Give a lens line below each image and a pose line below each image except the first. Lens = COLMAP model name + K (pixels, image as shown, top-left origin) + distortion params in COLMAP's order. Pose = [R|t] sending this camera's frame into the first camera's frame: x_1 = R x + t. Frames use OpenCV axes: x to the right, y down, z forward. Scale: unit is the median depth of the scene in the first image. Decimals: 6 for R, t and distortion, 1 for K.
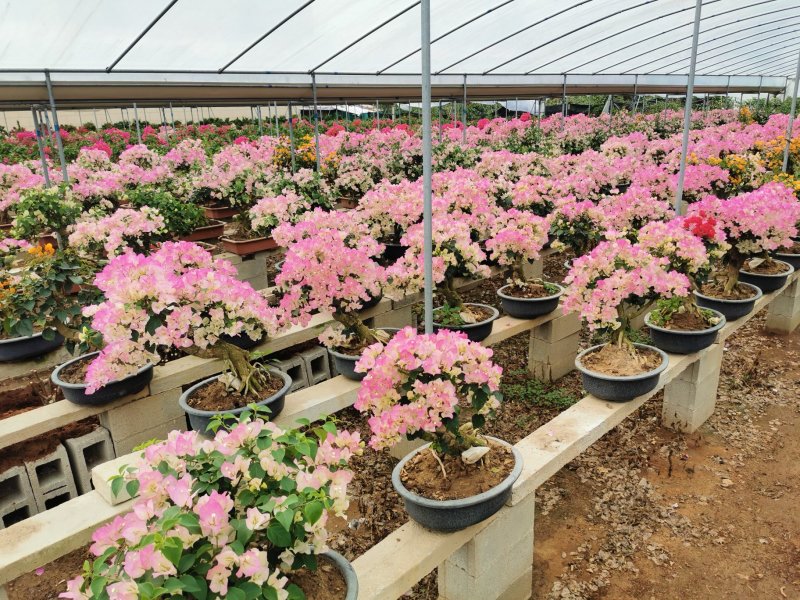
lens RADIAL K [[621.3, 0, 404.4], [0, 621.3, 300.8], [0, 0, 1]] dist [0.071853, -0.086651]
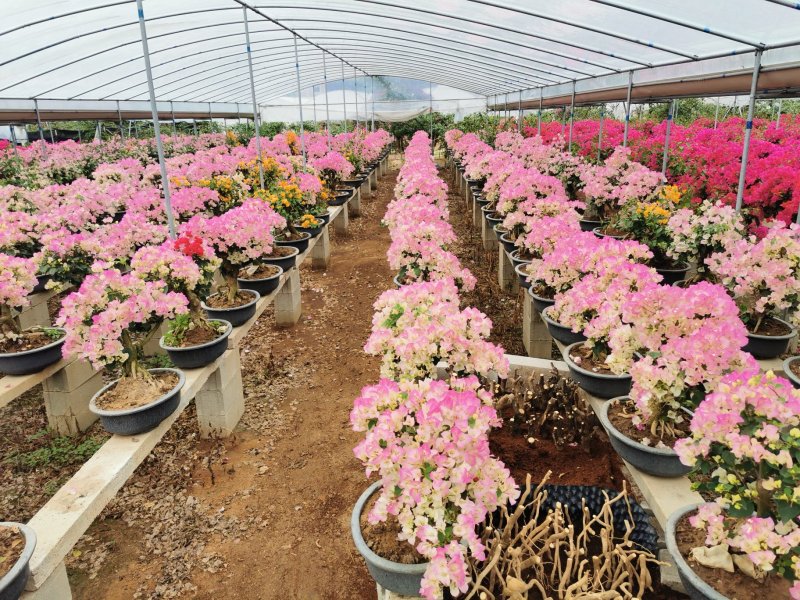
lens RADIAL K [[621.3, 0, 404.4], [0, 621.3, 300.8], [0, 0, 1]] dist [0.071853, -0.086651]
pose [[0.746255, -0.193825, 0.636817, 0.045363], [0.216151, 0.975387, 0.043577, 0.003946], [-0.629589, 0.105129, 0.769783, -0.028928]]
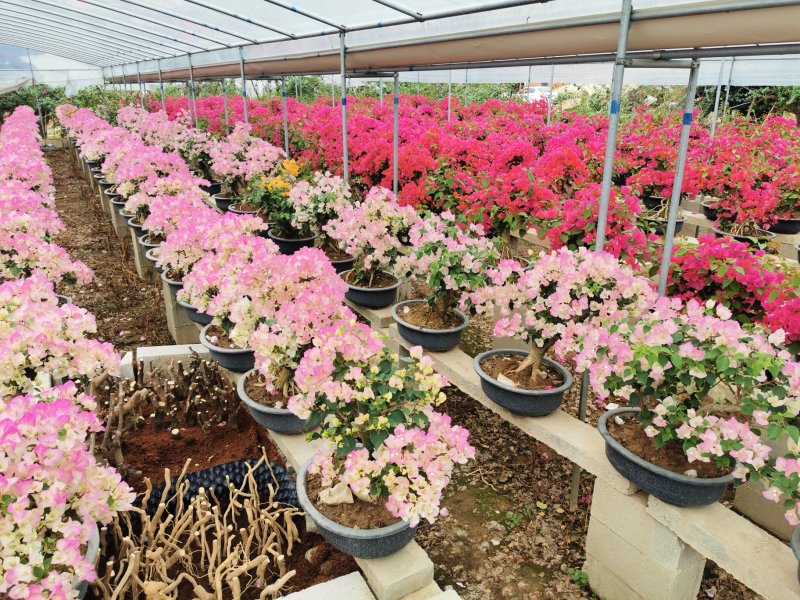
lens RADIAL K [[621.3, 0, 404.4], [0, 621.3, 300.8], [0, 0, 1]] dist [0.071853, -0.086651]
pose [[0.299660, -0.300768, 0.905397, 0.114913], [0.296481, 0.931377, 0.211272, 0.037386], [-0.906809, 0.205124, 0.368268, -0.101308]]
